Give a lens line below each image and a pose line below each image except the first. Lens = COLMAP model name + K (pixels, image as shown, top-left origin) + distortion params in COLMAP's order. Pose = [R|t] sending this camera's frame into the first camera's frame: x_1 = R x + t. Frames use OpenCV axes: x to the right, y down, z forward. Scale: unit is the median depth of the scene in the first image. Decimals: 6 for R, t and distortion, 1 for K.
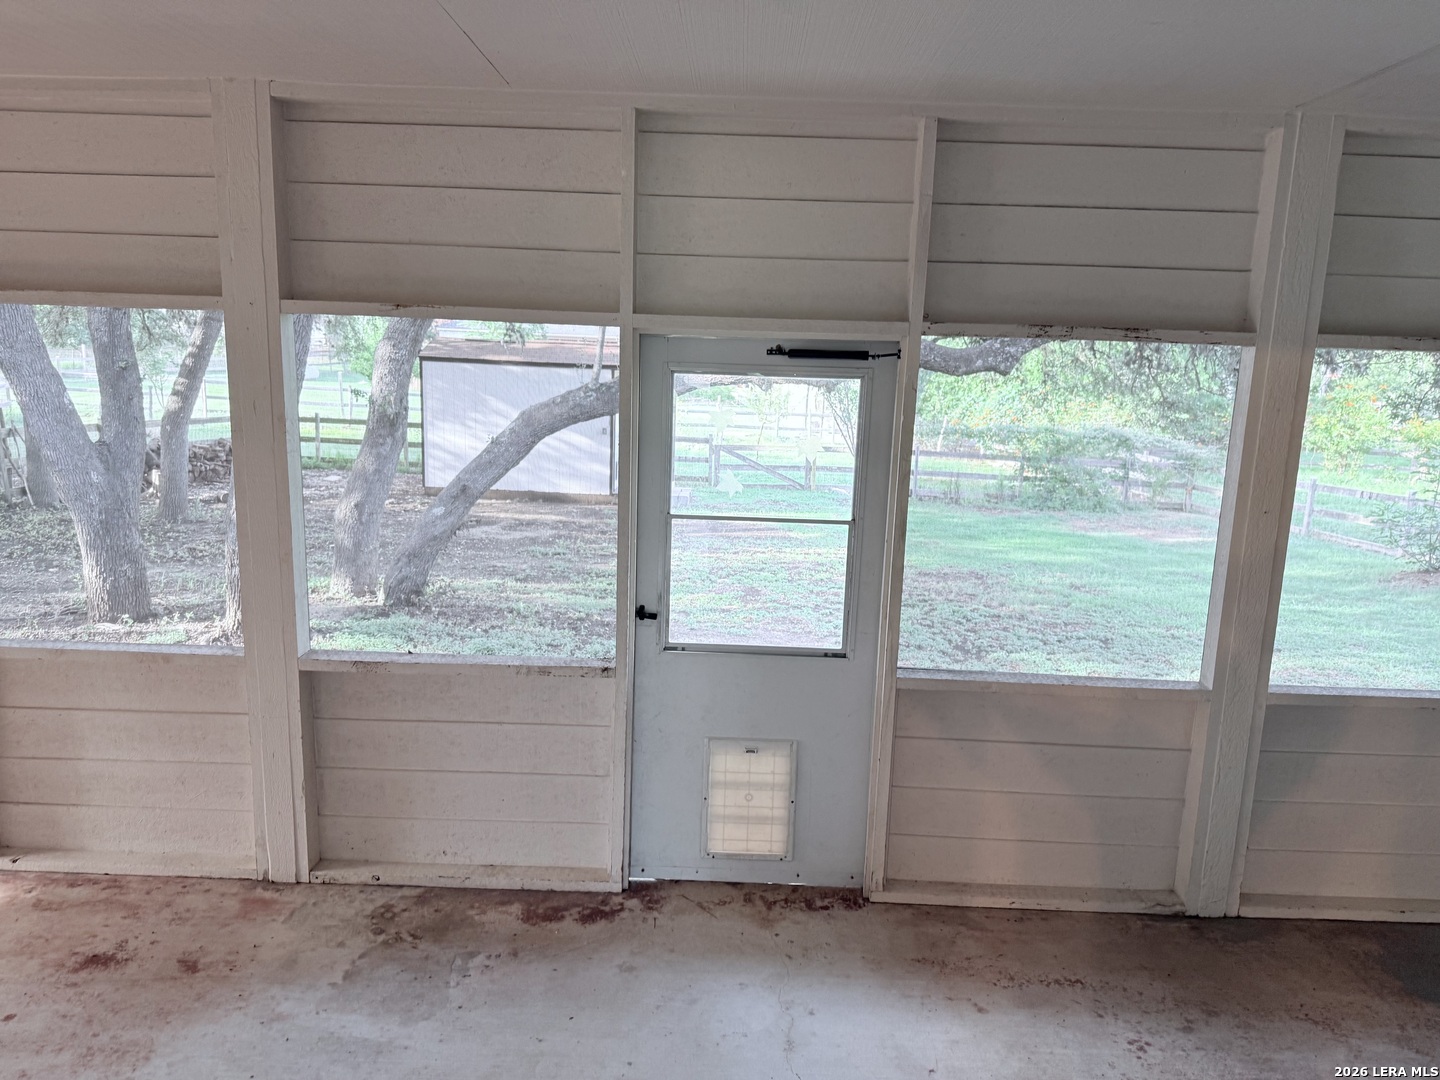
lens RADIAL K [[1020.4, 0, 709.3], [0, 1020.4, 544.2], [0, 0, 1]] dist [0.053422, -0.067859]
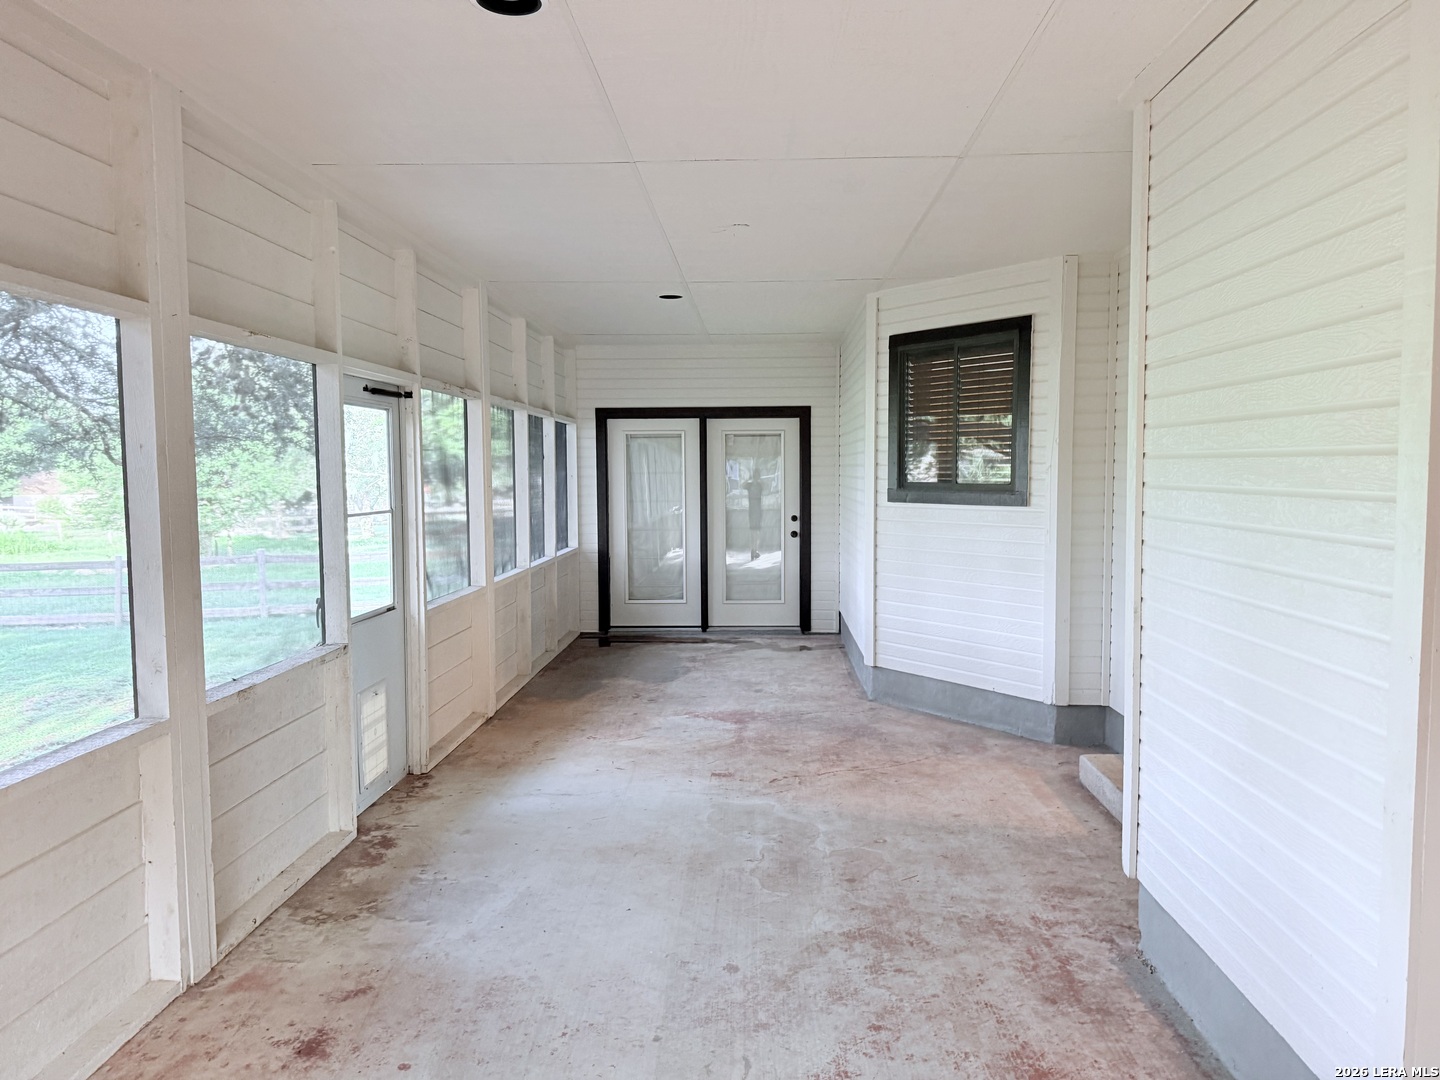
lens RADIAL K [[1020.4, 0, 709.3], [0, 1020.4, 544.2], [0, 0, 1]] dist [0.053422, -0.067859]
pose [[0.040999, -0.108858, 0.993211, -1.288553], [0.193479, 0.976097, 0.098996, -0.031451], [-0.980247, 0.188107, 0.061080, 0.491453]]
